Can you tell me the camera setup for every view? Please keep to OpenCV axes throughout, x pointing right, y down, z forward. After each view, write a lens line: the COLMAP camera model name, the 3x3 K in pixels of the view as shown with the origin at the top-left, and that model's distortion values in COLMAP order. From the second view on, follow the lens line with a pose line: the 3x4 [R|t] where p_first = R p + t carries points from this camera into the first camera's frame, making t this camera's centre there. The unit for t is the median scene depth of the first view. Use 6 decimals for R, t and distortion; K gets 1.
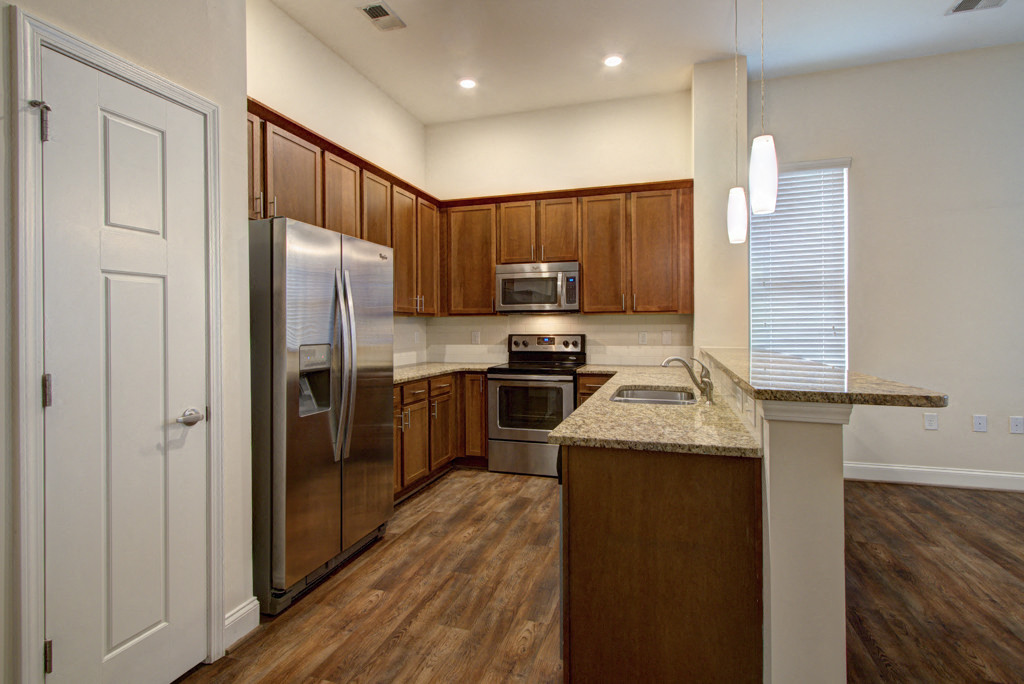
lens RADIAL K [[512.3, 0, 506.9], [0, 512.3, 326.7], [0, 0, 1]] dist [0.003002, 0.001751]
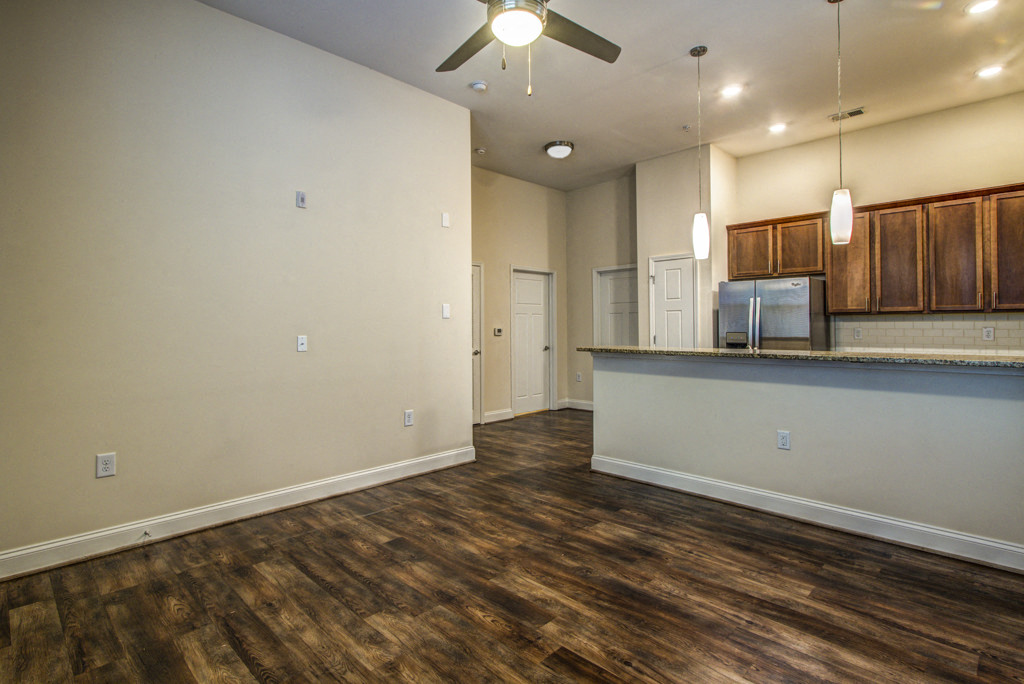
lens RADIAL K [[518.5, 0, 514.0], [0, 518.5, 317.2], [0, 0, 1]] dist [0.003960, 0.002835]
pose [[-0.452675, -0.006662, -0.891651, 1.222895], [0.008273, 0.999898, -0.011671, -0.008149], [0.891637, -0.012660, -0.452573, 0.652042]]
